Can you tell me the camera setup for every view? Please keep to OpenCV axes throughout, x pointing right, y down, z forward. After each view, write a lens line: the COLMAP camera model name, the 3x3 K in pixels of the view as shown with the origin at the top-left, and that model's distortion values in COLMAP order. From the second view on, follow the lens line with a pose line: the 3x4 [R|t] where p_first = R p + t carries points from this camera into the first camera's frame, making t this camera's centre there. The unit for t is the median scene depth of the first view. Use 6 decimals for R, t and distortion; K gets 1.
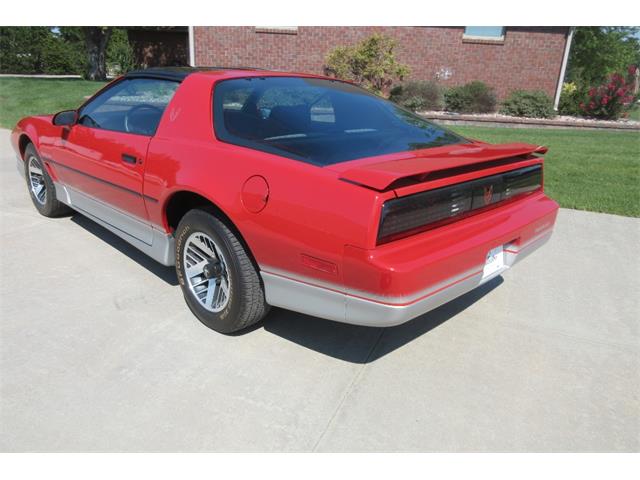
lens RADIAL K [[474.0, 0, 321.3], [0, 474.0, 238.0], [0, 0, 1]] dist [0.000283, 0.013580]
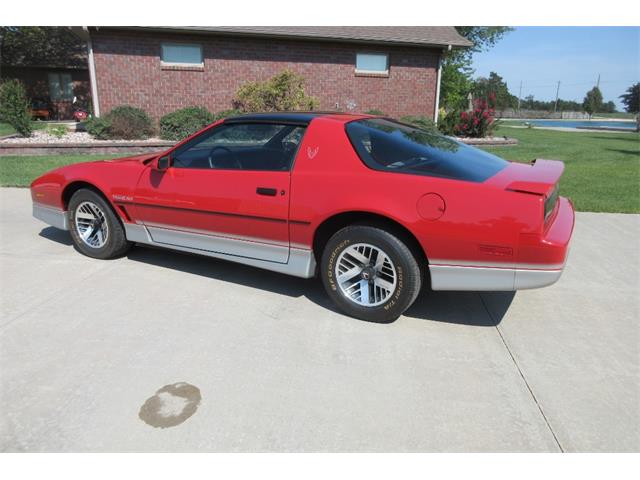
lens RADIAL K [[474.0, 0, 314.0], [0, 474.0, 239.9], [0, 0, 1]] dist [0.000283, 0.013580]
pose [[0.960952, -0.105770, 0.255704, -0.128923], [0.119032, 0.992204, -0.036910, 0.001848], [-0.249807, 0.065906, 0.966050, -0.034756]]
